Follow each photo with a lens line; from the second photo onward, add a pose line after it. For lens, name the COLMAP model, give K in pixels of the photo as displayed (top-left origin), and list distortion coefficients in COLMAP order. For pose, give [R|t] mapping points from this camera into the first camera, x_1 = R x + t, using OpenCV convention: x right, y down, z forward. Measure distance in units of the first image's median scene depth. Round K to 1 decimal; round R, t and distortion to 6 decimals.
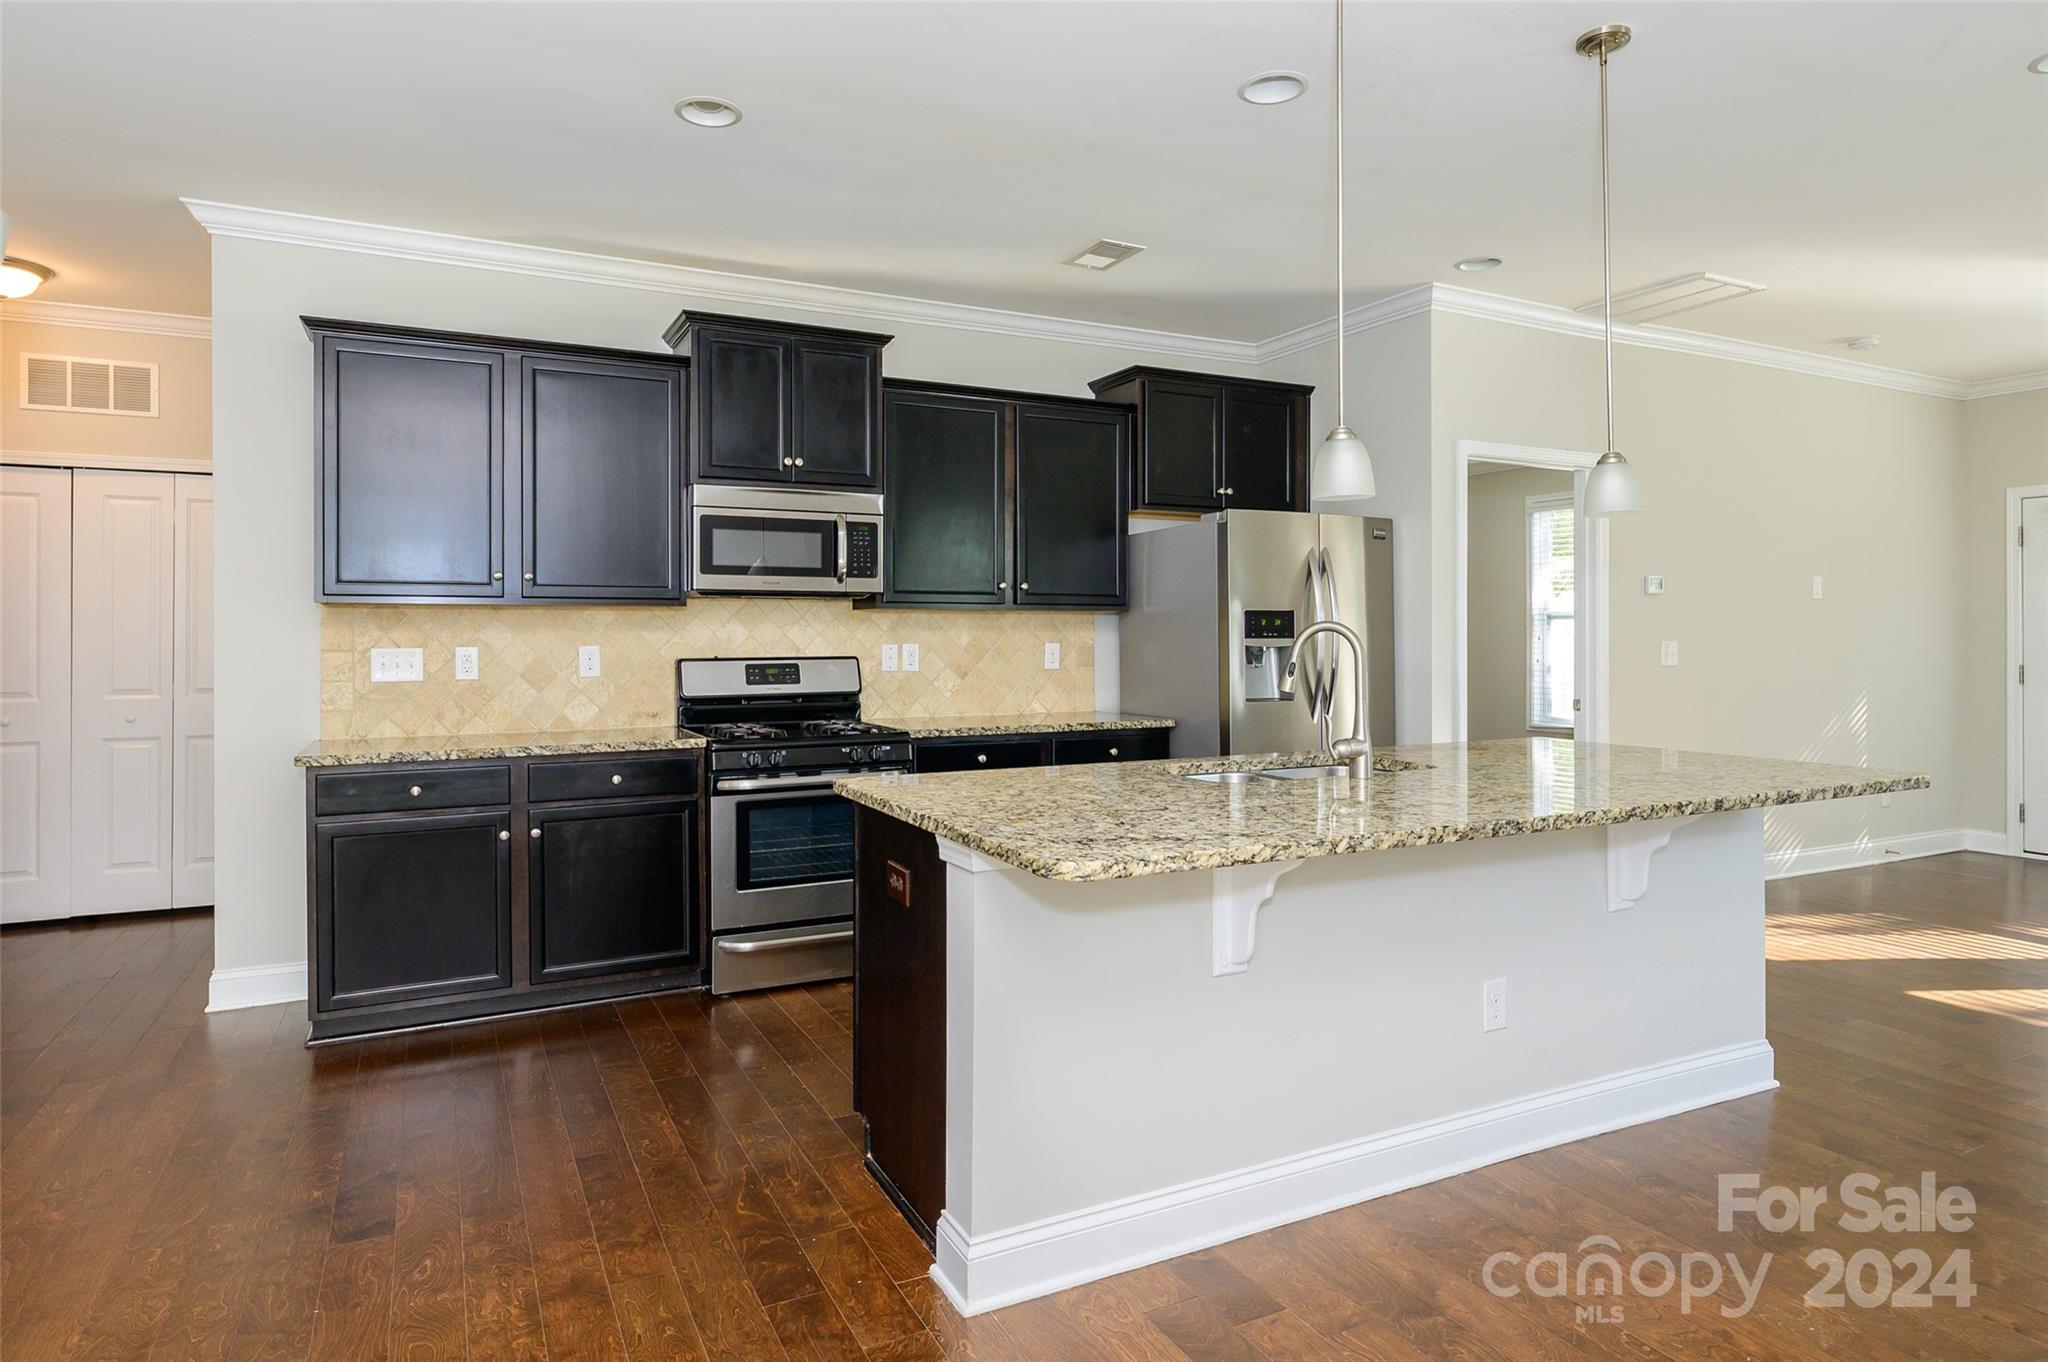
lens RADIAL K [[1135.6, 0, 984.3], [0, 1135.6, 634.0], [0, 0, 1]] dist [-0.001572, 0.000079]
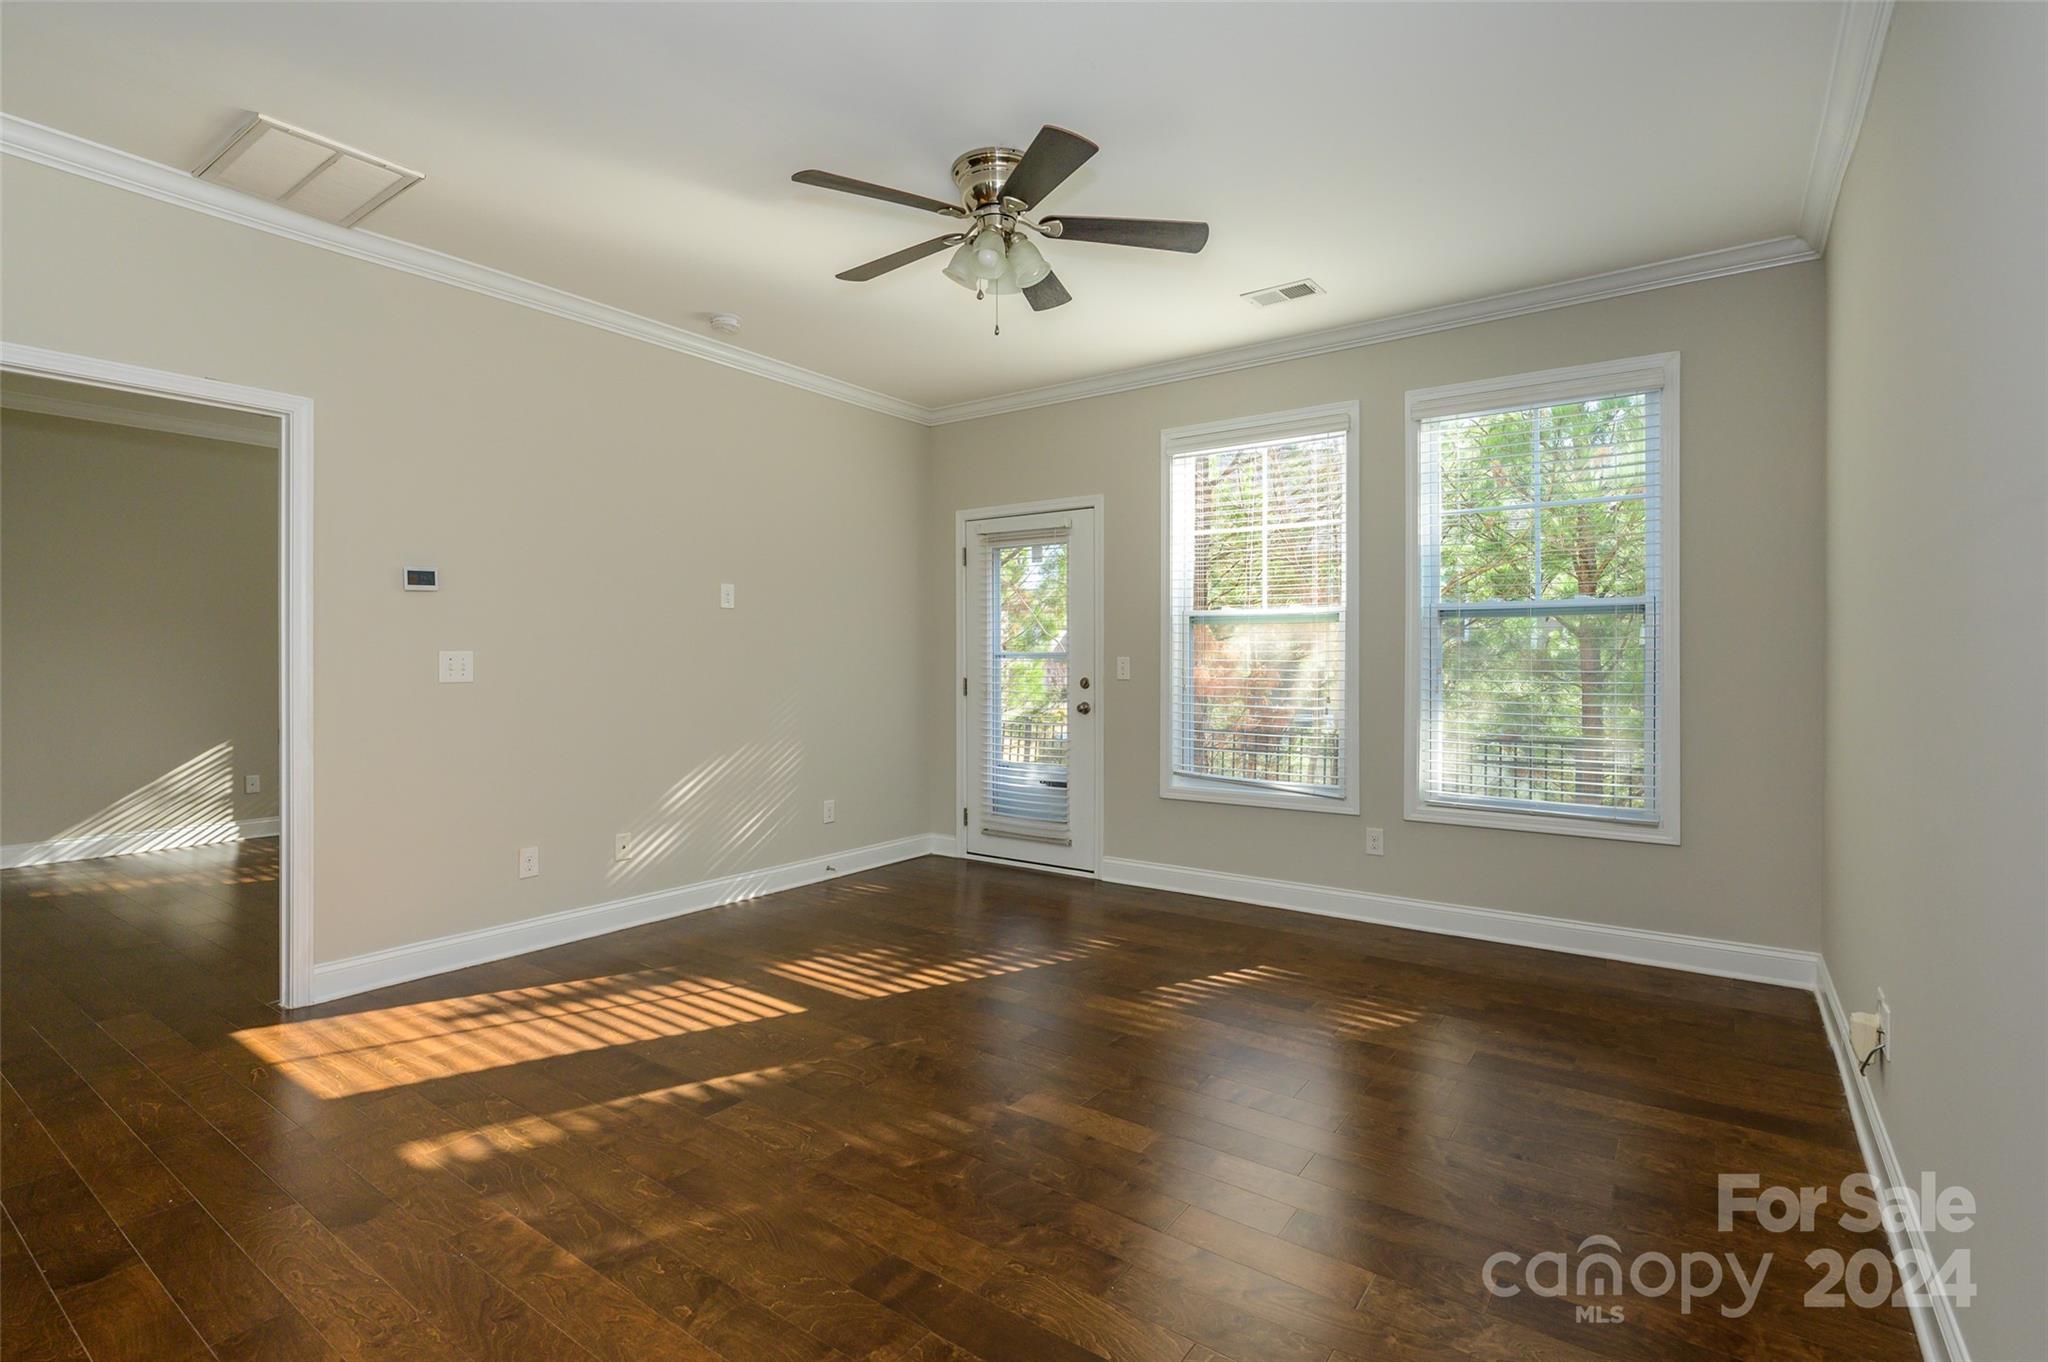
lens RADIAL K [[936.5, 0, 1019.9], [0, 936.5, 664.9], [0, 0, 1]] dist [-0.003642, 0.002417]
pose [[0.882254, -0.001935, 0.470770, 0.789242], [0.000511, 0.999995, 0.003153, 0.017815], [-0.470774, -0.002541, 0.882250, 0.286711]]
